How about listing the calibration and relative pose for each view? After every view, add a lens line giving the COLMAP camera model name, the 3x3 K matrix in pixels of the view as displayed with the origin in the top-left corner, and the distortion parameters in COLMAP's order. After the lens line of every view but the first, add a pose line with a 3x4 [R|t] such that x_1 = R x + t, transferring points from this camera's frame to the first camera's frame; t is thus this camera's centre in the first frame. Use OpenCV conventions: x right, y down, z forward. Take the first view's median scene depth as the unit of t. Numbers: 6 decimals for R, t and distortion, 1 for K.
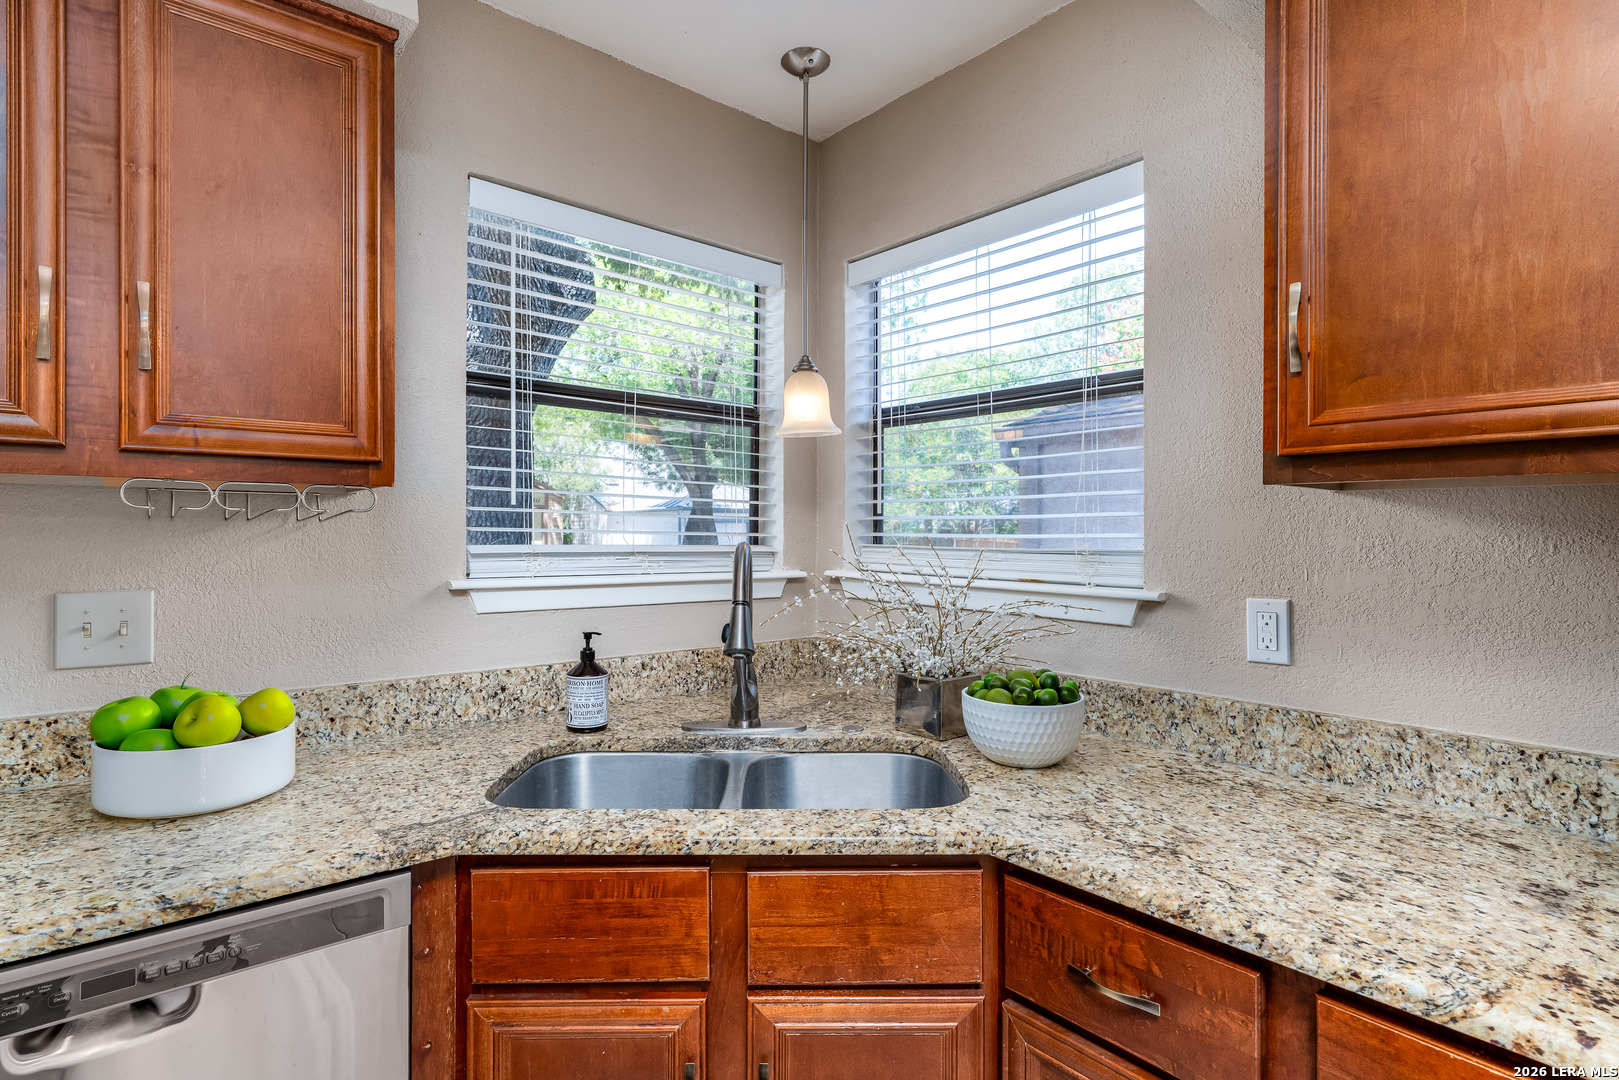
lens RADIAL K [[825.6, 0, 808.8], [0, 825.6, 533.6], [0, 0, 1]] dist [0.015435, 0.000223]
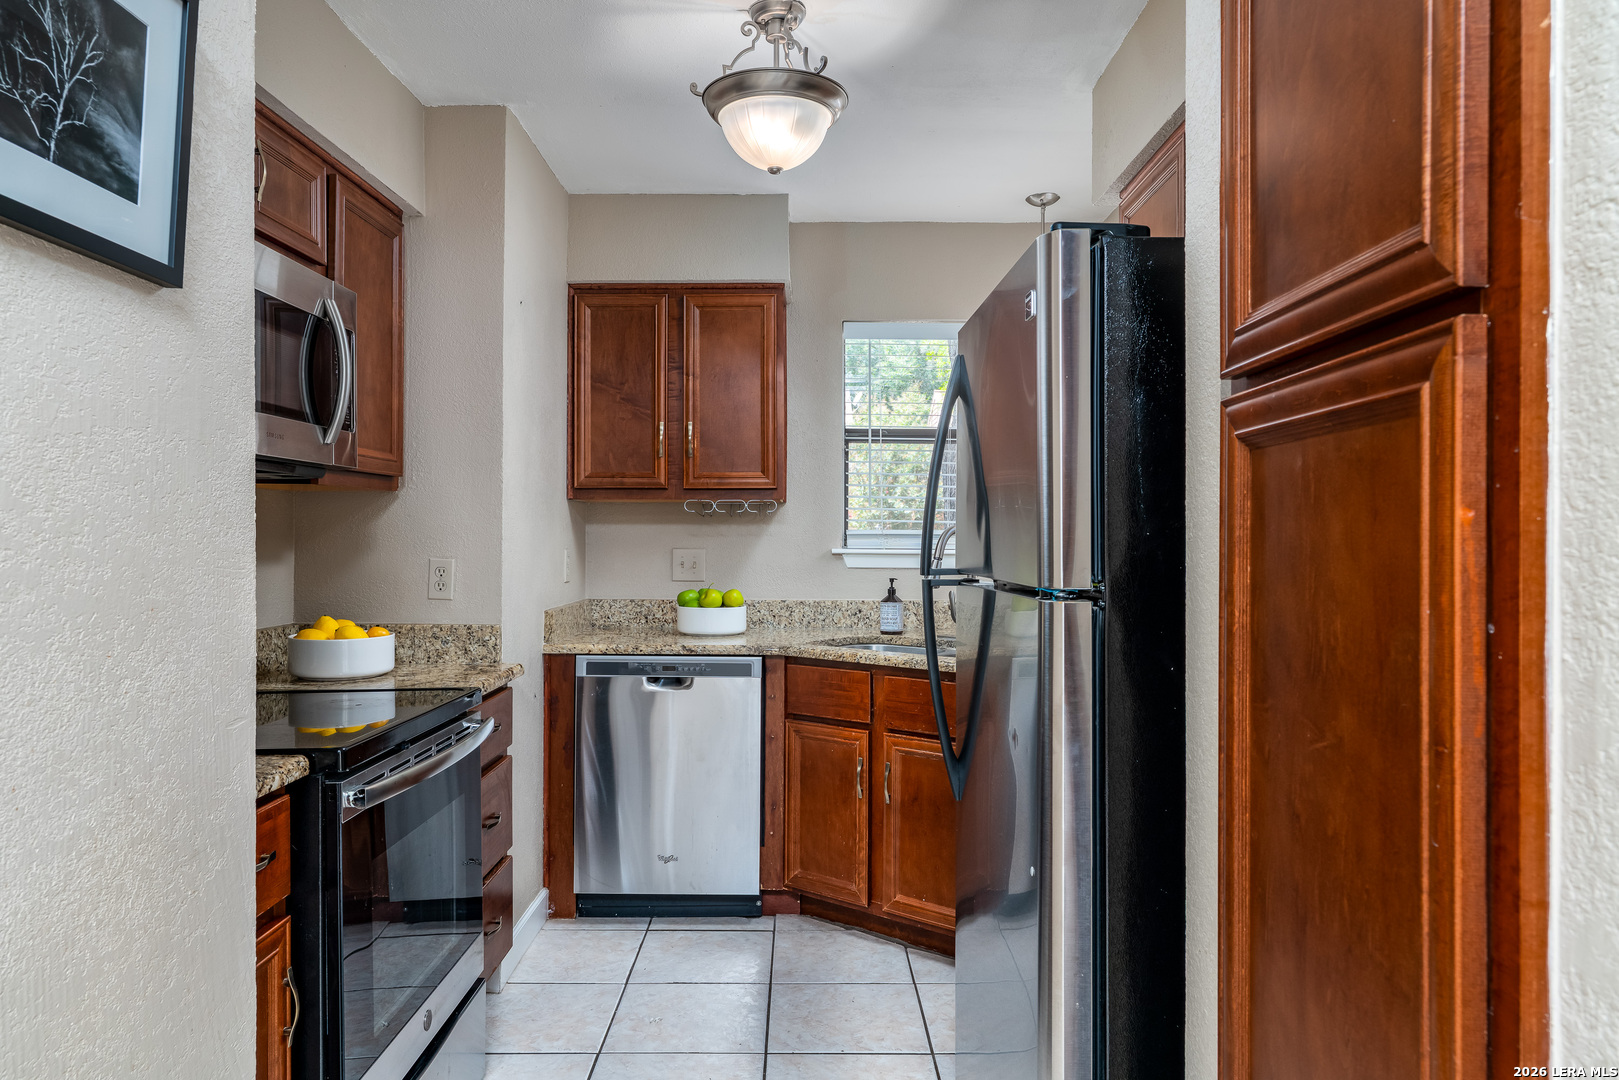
lens RADIAL K [[1090.9, 0, 809.5], [0, 1090.9, 540.0], [0, 0, 1]] dist [-0.000965, -0.000265]
pose [[0.764059, -0.003008, -0.645139, 1.590119], [0.002497, 0.999995, -0.001706, 0.061097], [0.645141, -0.000307, 0.764063, -1.276517]]
